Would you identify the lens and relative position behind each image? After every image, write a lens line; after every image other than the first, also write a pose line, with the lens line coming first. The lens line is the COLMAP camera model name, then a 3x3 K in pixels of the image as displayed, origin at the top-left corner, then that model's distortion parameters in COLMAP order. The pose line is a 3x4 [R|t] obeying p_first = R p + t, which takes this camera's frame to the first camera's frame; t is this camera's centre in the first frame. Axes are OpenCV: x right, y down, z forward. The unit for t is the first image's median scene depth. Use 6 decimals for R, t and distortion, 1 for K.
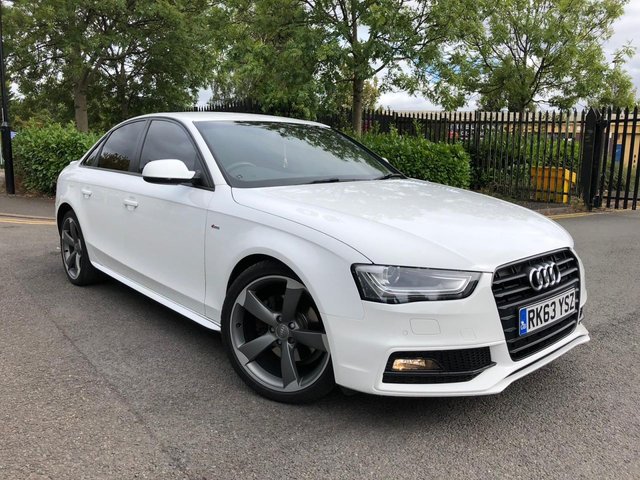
lens RADIAL K [[551.2, 0, 317.8], [0, 551.2, 237.1], [0, 0, 1]] dist [-0.062567, 0.130387]
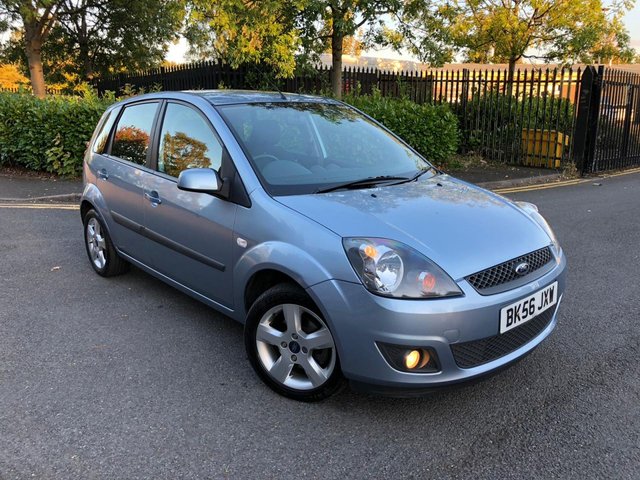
lens RADIAL K [[551.2, 0, 320.1], [0, 551.2, 238.7], [0, 0, 1]] dist [-0.062567, 0.130387]
pose [[0.999373, -0.018858, 0.029982, 0.010886], [0.016209, 0.996139, 0.086285, -0.028737], [-0.031493, -0.085745, 0.995819, 0.059039]]
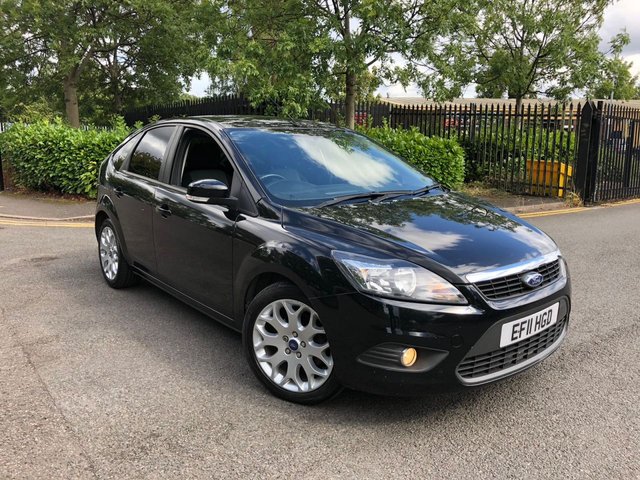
lens RADIAL K [[551.2, 0, 319.4], [0, 551.2, 236.6], [0, 0, 1]] dist [-0.062567, 0.130387]
pose [[0.999985, -0.005447, 0.000016, 0.015640], [0.005444, 0.999676, 0.024873, -0.017996], [-0.000151, -0.024873, 0.999691, 0.009748]]
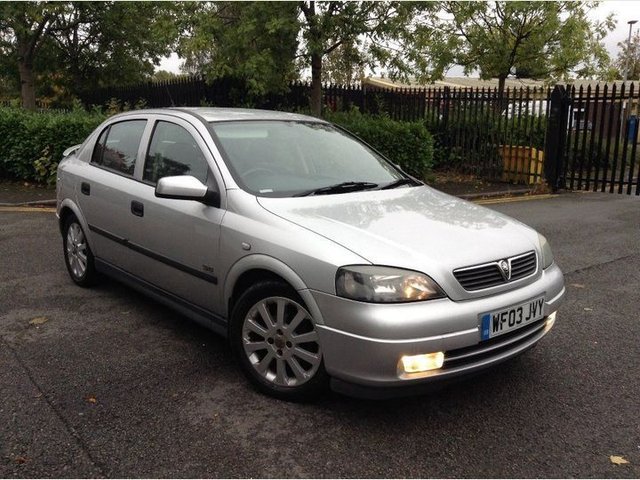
lens RADIAL K [[619.5, 0, 323.9], [0, 619.5, 248.9], [0, 0, 1]] dist [-0.011338, 0.000000]
pose [[0.999906, -0.006234, 0.012251, 0.071219], [0.005617, 0.998745, 0.049770, -0.004249], [-0.012546, -0.049697, 0.998686, -0.087843]]
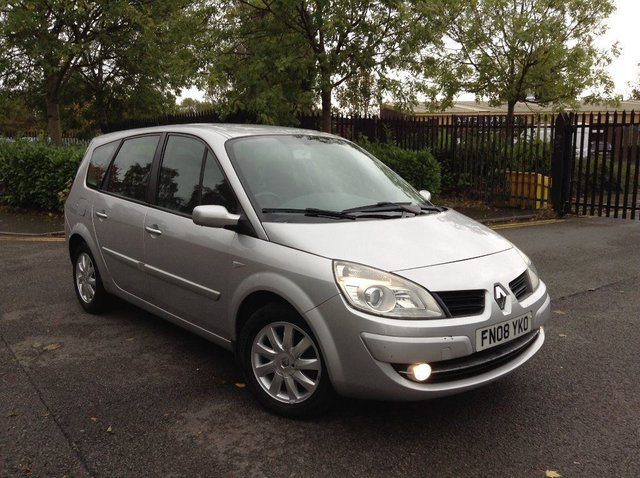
lens RADIAL K [[619.5, 0, 323.4], [0, 619.5, 246.7], [0, 0, 1]] dist [-0.011338, 0.000000]
pose [[0.999560, -0.012851, -0.026738, 0.094411], [0.013143, 0.999855, 0.010785, -0.011637], [0.026596, -0.011132, 0.999584, -0.119039]]
